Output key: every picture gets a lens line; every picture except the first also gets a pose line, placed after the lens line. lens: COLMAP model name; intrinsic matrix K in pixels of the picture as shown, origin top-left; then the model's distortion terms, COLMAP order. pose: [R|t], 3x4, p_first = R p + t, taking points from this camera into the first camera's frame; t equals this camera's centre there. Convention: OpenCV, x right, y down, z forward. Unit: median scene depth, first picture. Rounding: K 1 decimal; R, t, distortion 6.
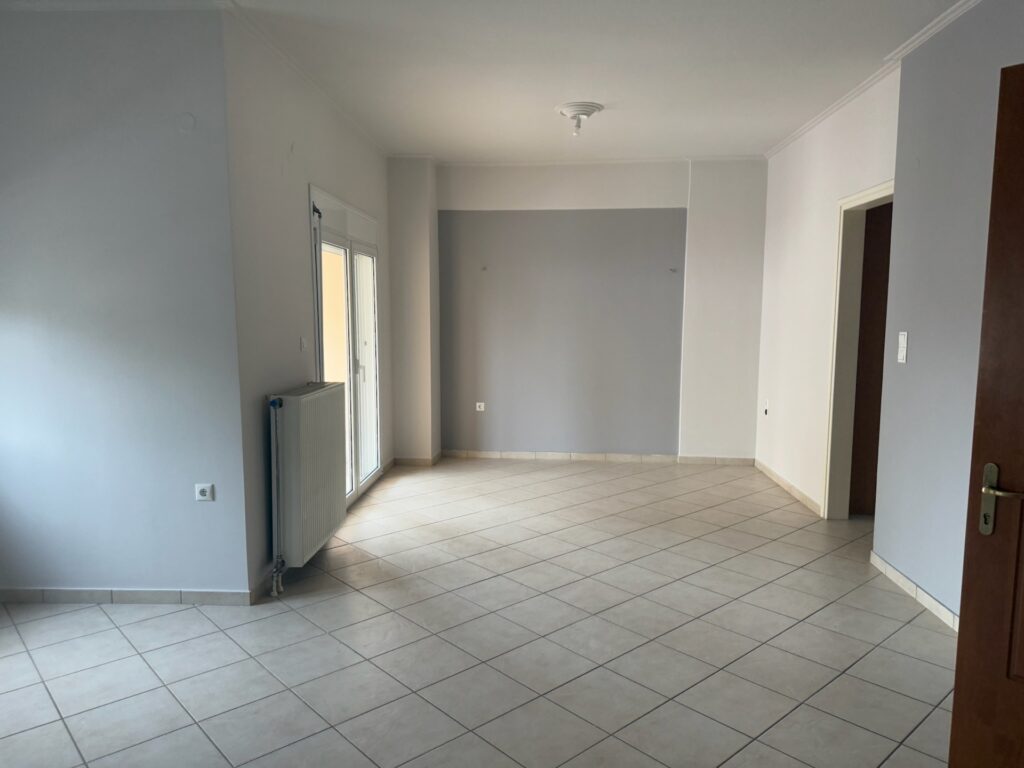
lens RADIAL K [[723.4, 0, 508.4], [0, 723.4, 394.6], [0, 0, 1]] dist [0.130358, -0.199470]
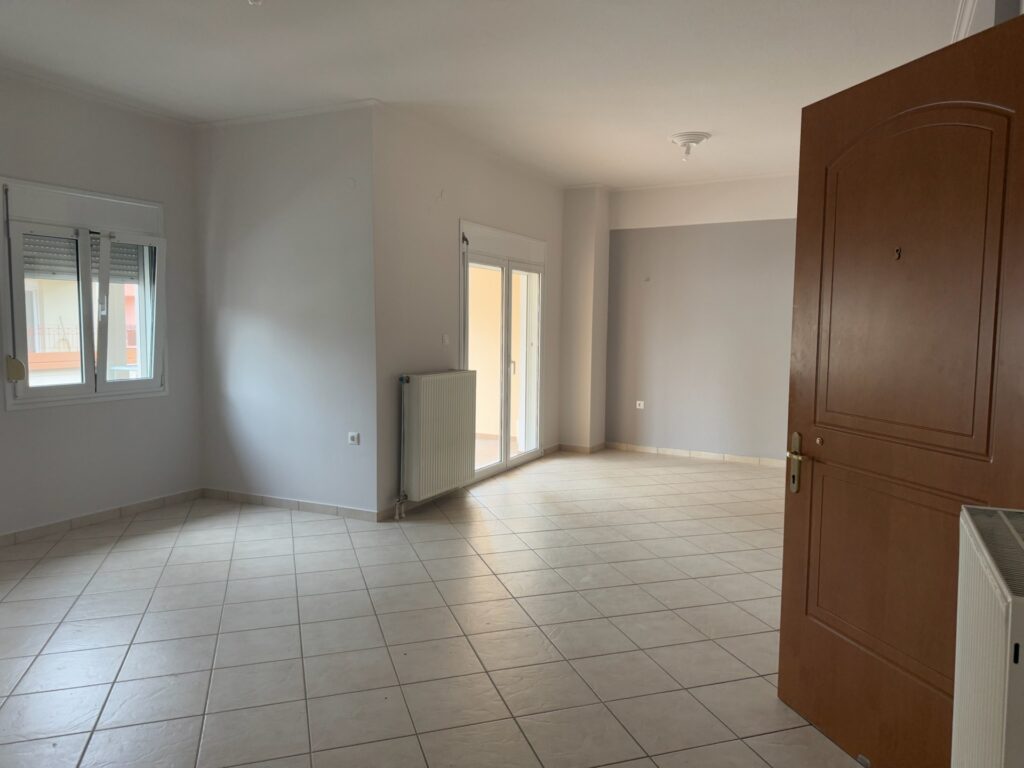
lens RADIAL K [[733.3, 0, 512.0], [0, 733.3, 384.0], [0, 0, 1]] dist [0.140060, -0.123835]
pose [[0.910440, 0.041838, -0.411521, 0.356755], [-0.056854, 0.998087, -0.024309, 0.034140], [0.409716, 0.045529, 0.911076, -0.149458]]
